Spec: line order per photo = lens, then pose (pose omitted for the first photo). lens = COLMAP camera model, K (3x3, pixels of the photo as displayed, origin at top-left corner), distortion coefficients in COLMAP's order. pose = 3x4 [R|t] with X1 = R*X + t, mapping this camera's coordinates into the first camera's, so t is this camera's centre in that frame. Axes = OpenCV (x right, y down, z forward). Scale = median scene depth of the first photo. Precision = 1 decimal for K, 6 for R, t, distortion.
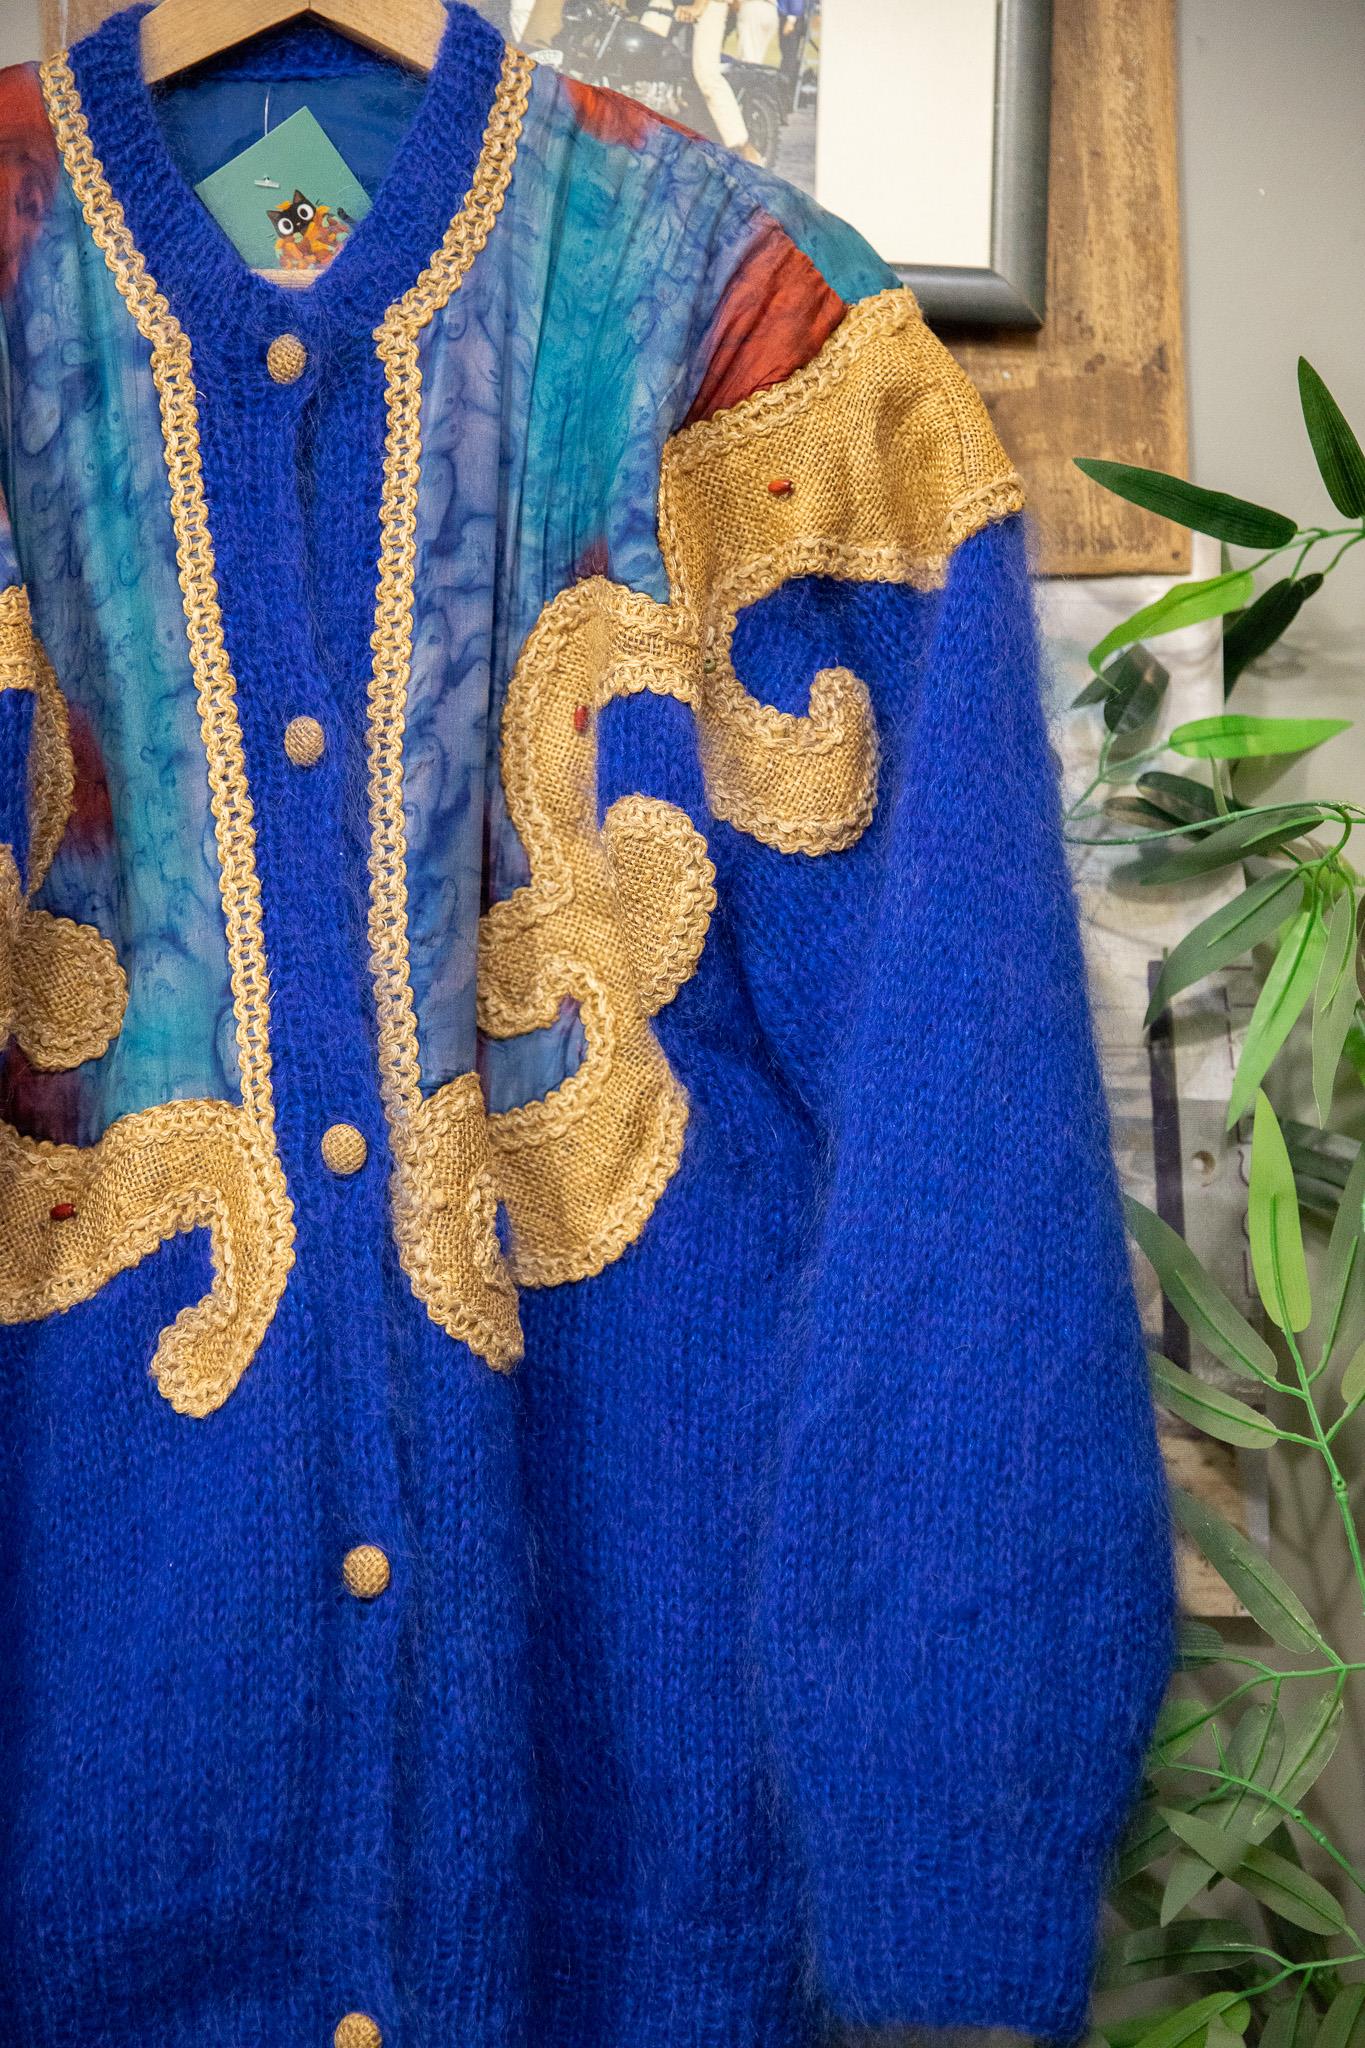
lens RADIAL K [[3380.1, 0, 690.7], [0, 3380.1, 1031.0], [0, 0, 1]] dist [0.095772, 0.240281]
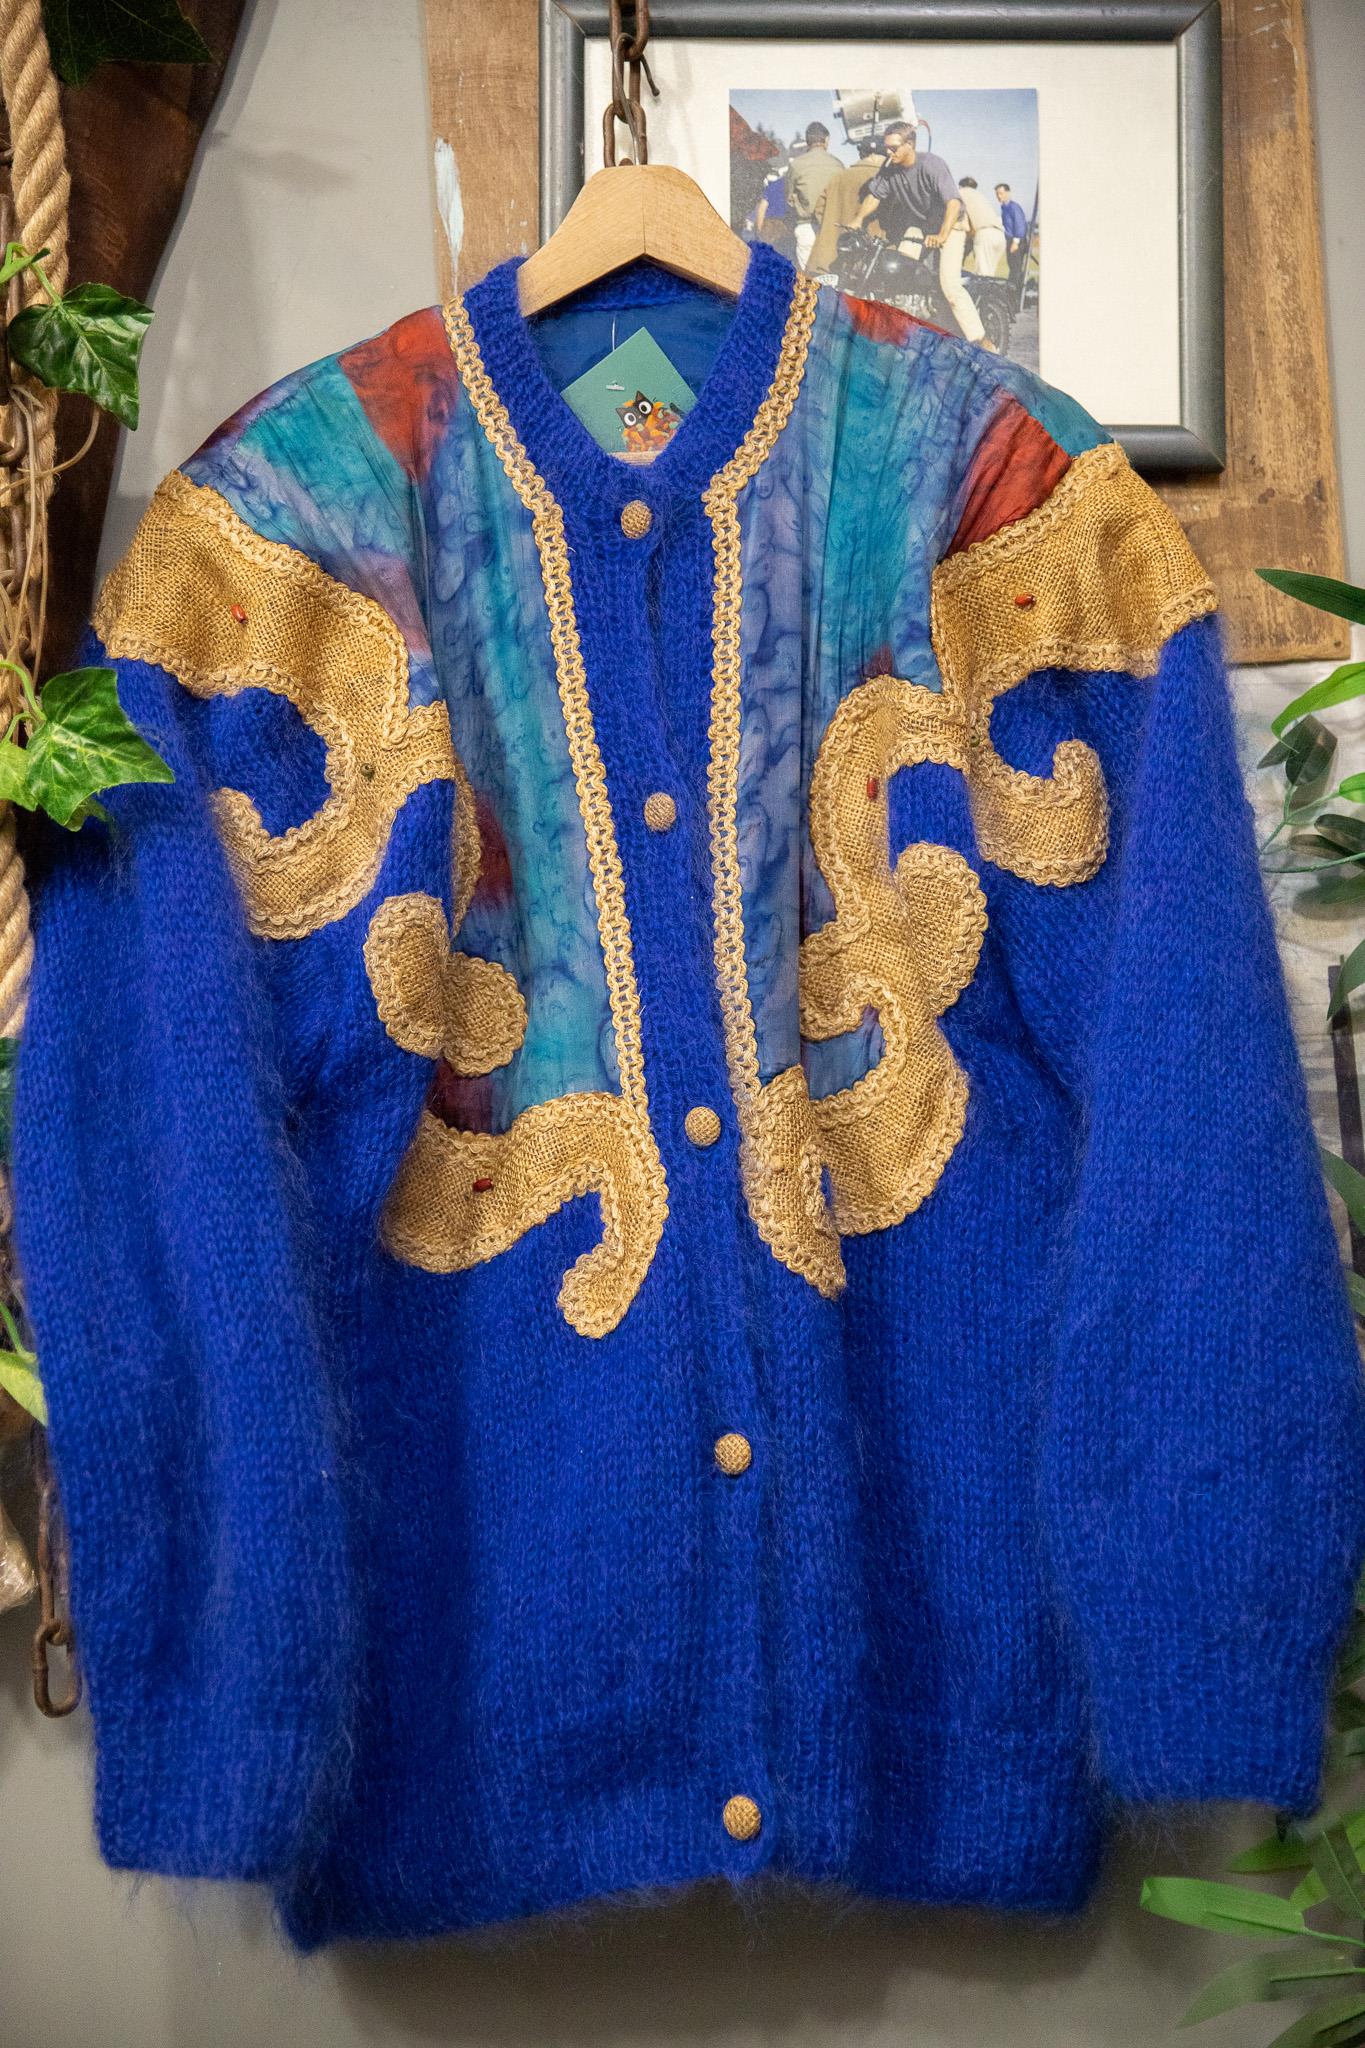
lens RADIAL K [[2901.3, 0, 682.5], [0, 2901.3, 1024.0], [0, 0, 1]] dist [0.056646, 0.193313]
pose [[0.997272, -0.032466, -0.066285, -0.034600], [0.030194, 0.998931, -0.034991, 0.033075], [0.067350, 0.032894, 0.997187, -0.093899]]
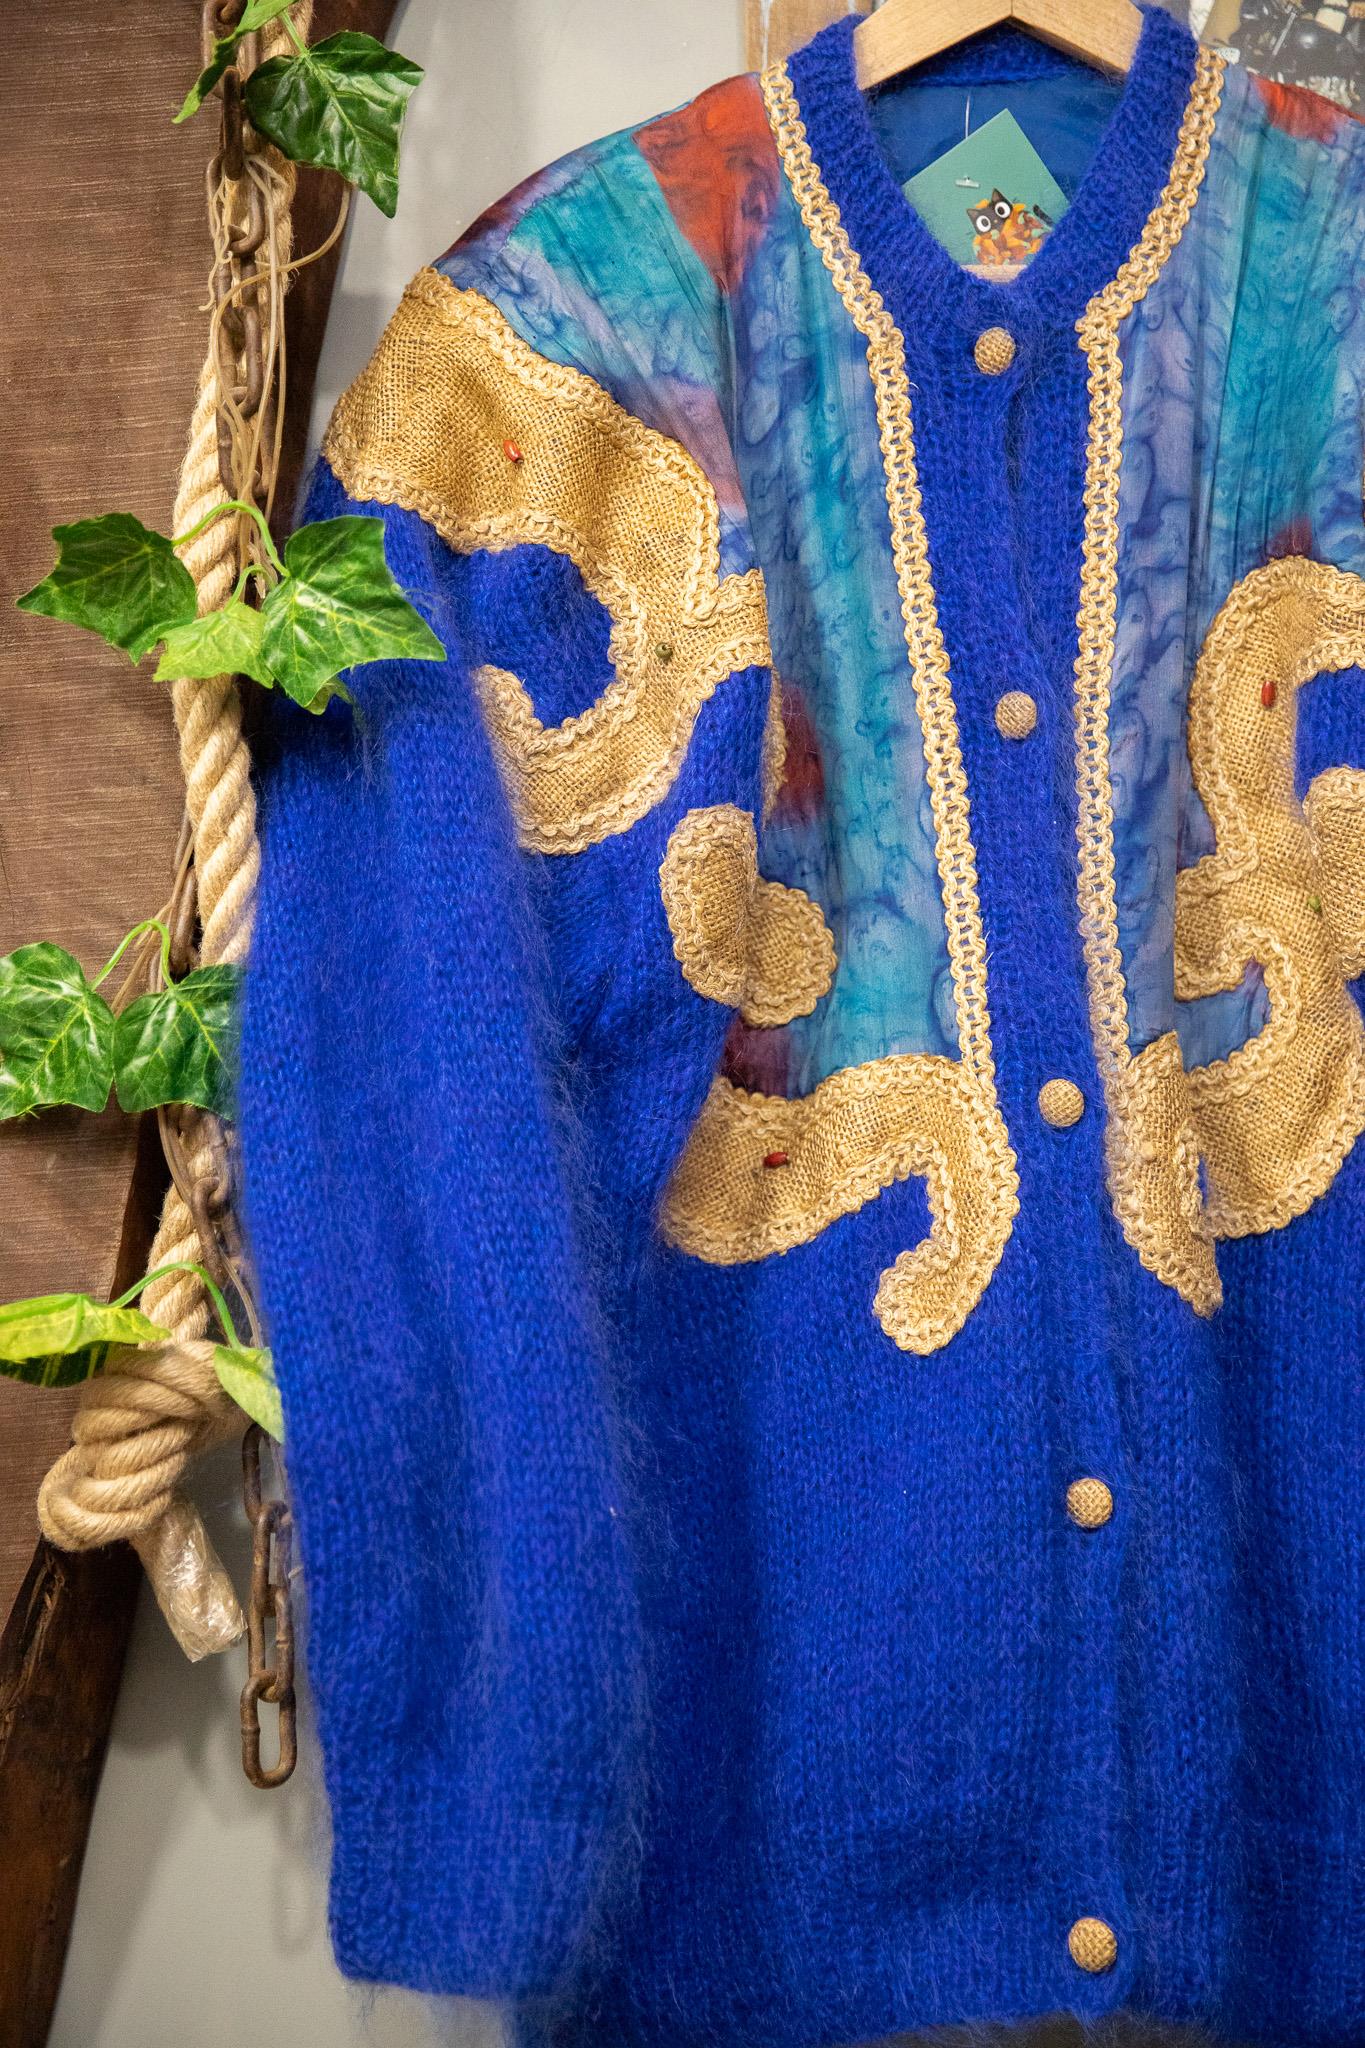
lens RADIAL K [[3458.1, 0, 691.2], [0, 3458.1, 1029.4], [0, 0, 1]] dist [0.117762, 0.179385]
pose [[0.998274, 0.009403, -0.057977, -0.149067], [-0.009146, 0.999947, 0.004697, 0.007724], [0.058018, -0.004159, 0.998307, -0.079360]]
